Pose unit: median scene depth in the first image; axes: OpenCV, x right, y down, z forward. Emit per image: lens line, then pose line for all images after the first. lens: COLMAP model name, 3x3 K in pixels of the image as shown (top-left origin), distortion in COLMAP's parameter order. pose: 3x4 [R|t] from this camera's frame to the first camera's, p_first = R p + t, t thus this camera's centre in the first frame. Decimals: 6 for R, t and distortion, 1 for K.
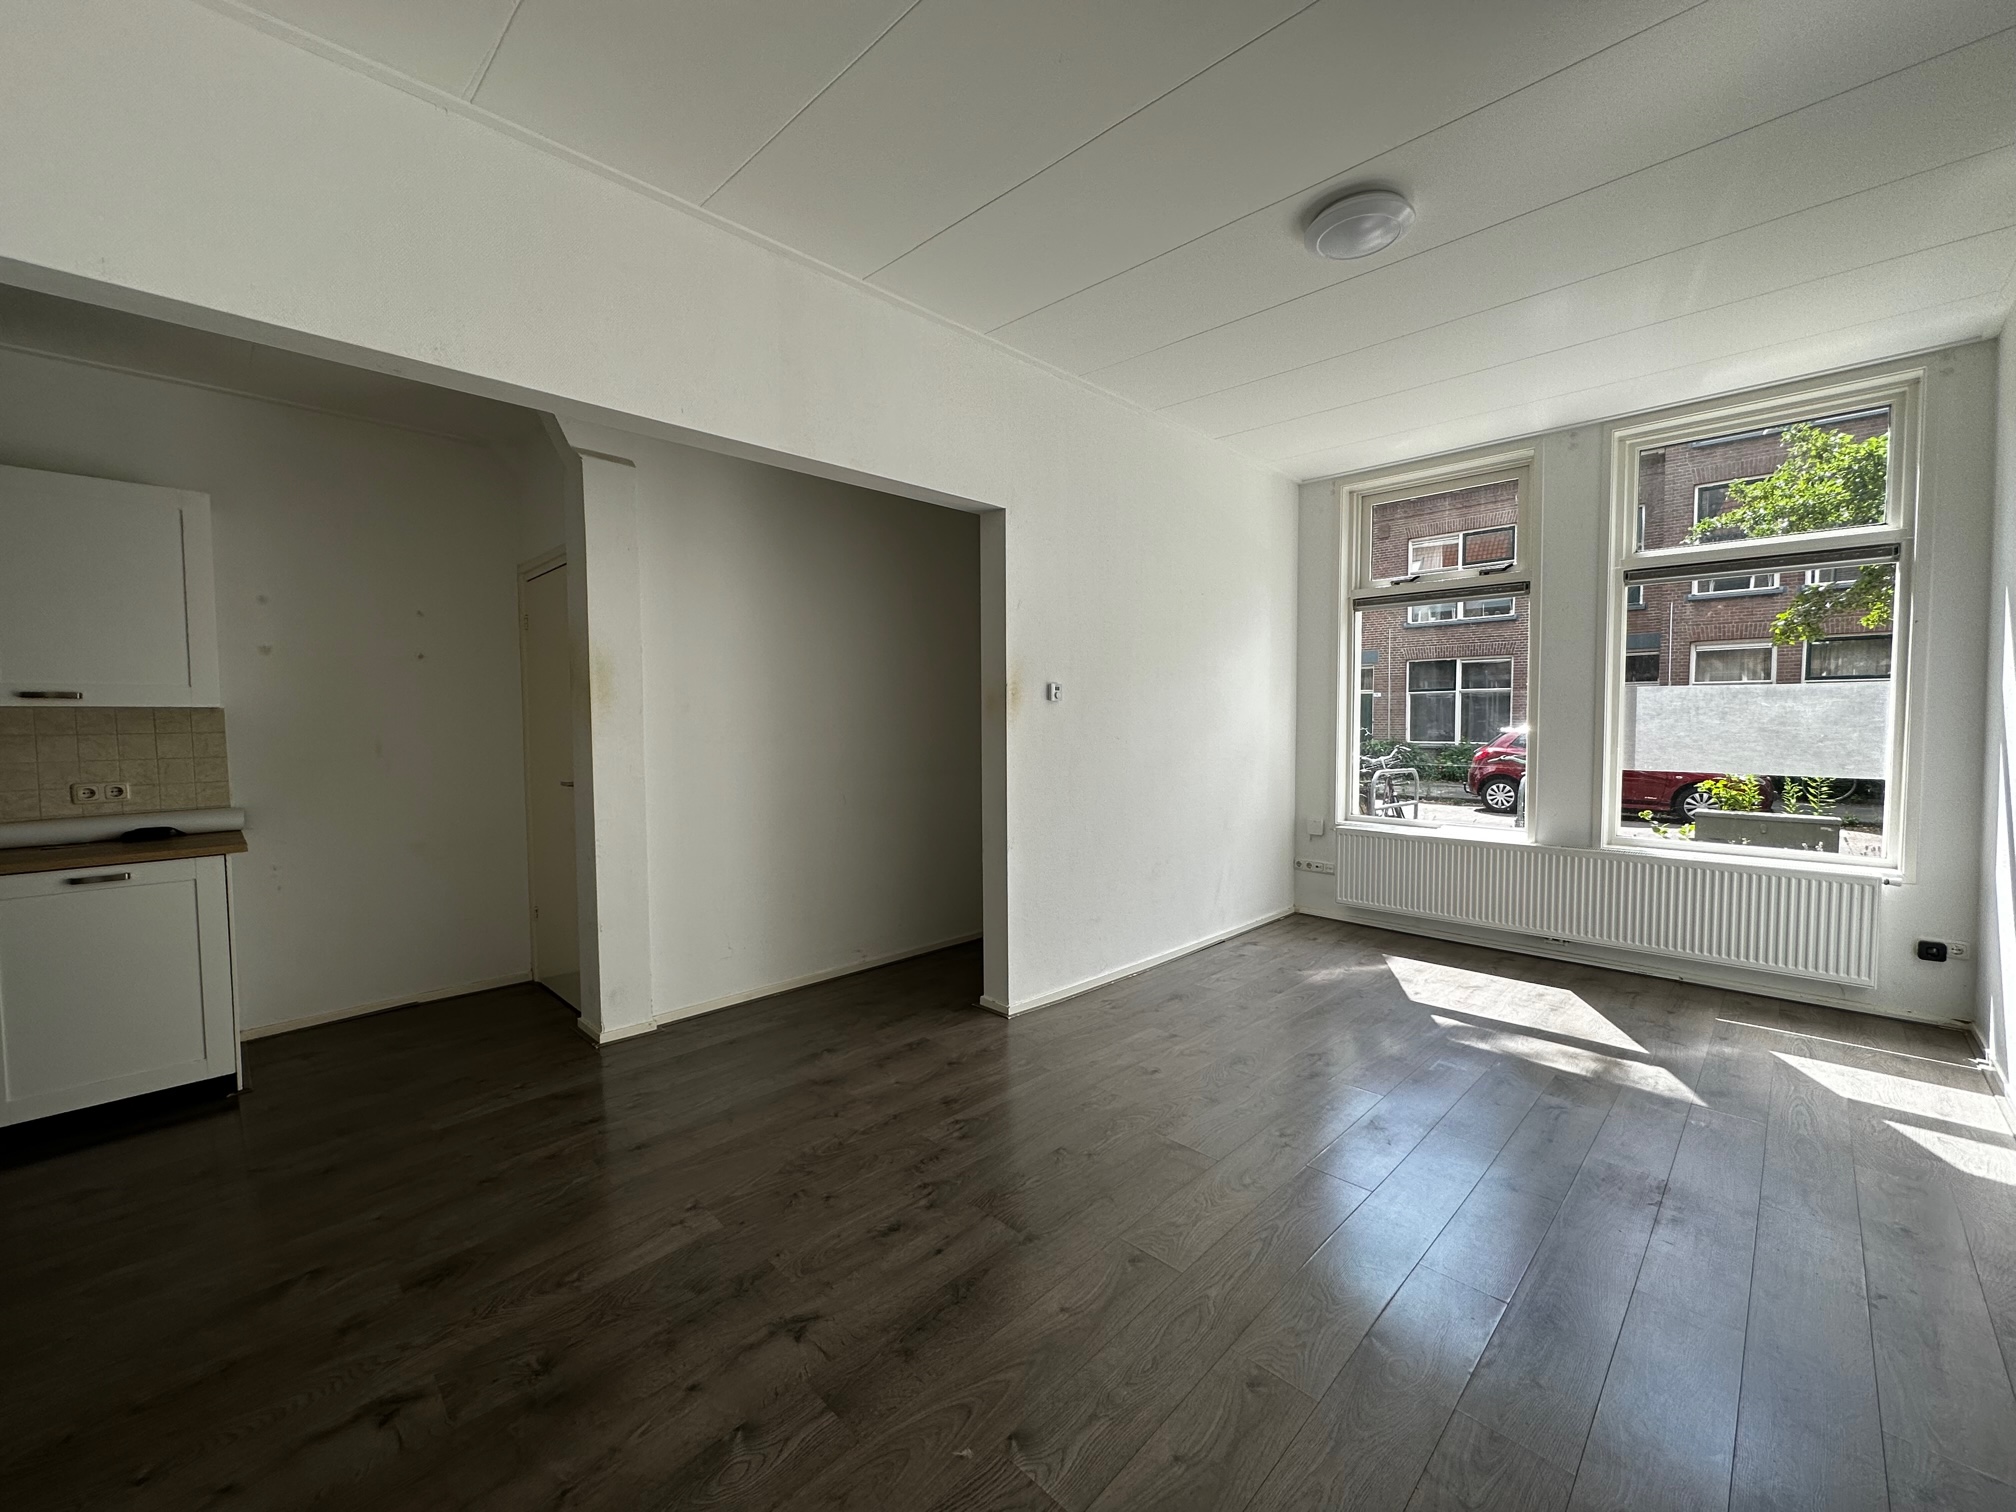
lens RADIAL K [[804.3, 0, 1006.1], [0, 804.3, 754.0], [0, 0, 1]] dist [-0.003289, 0.000685]
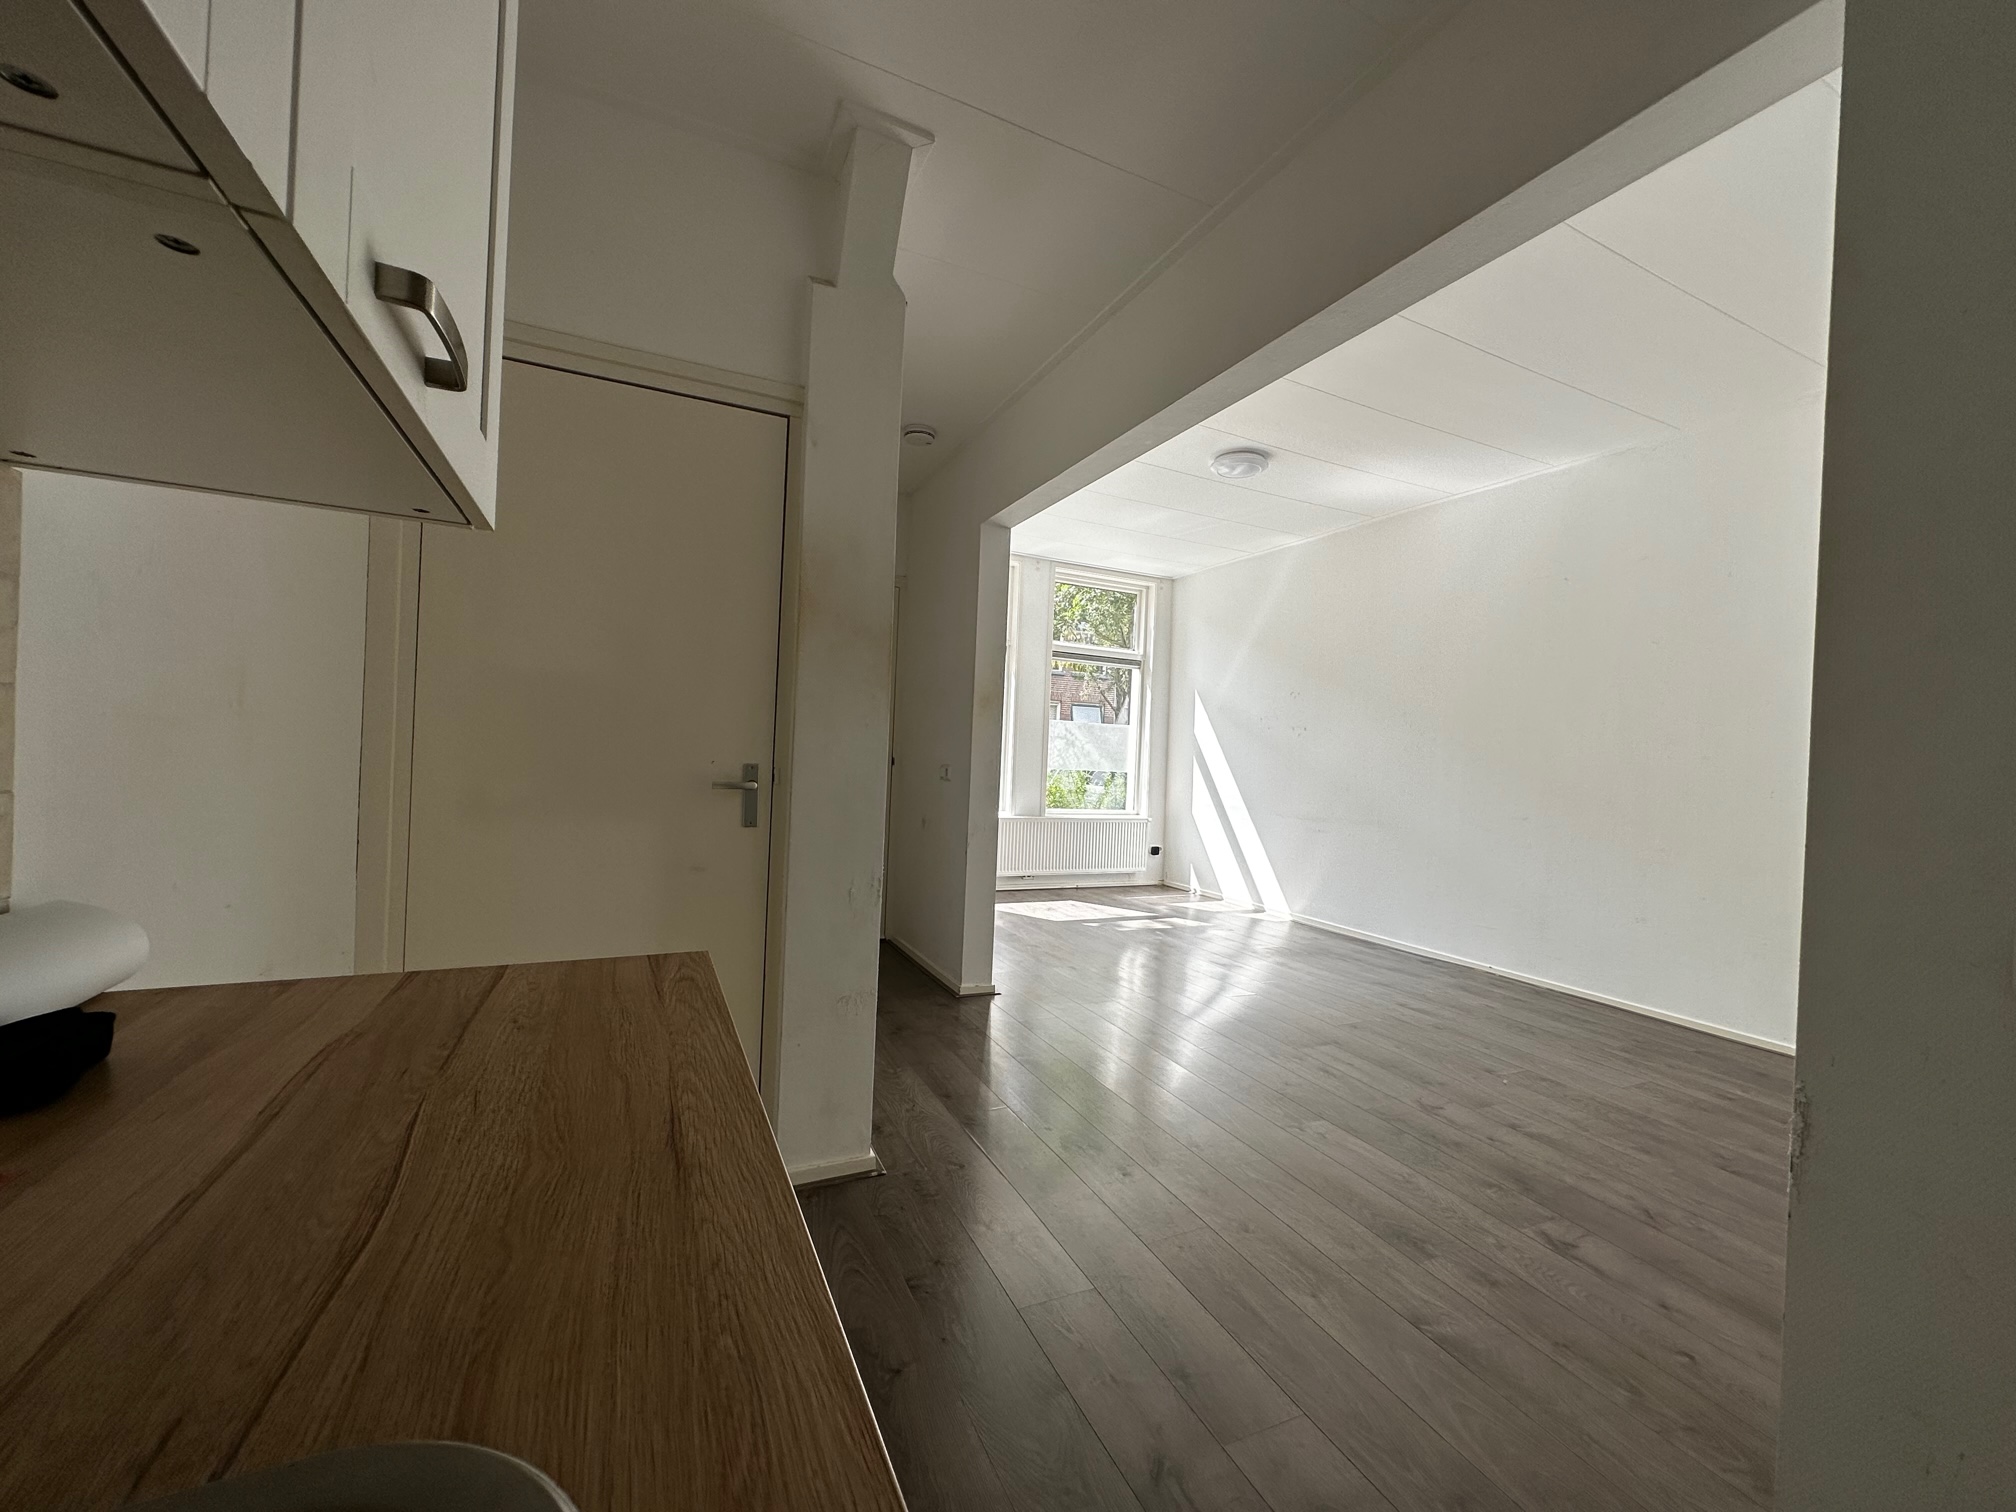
lens RADIAL K [[804.3, 0, 1006.1], [0, 804.3, 754.0], [0, 0, 1]] dist [-0.003289, 0.000685]
pose [[0.343720, 0.018124, 0.938897, -1.233457], [-0.002400, 0.999827, -0.018422, 0.030029], [-0.939069, 0.004079, 0.343704, 0.746326]]
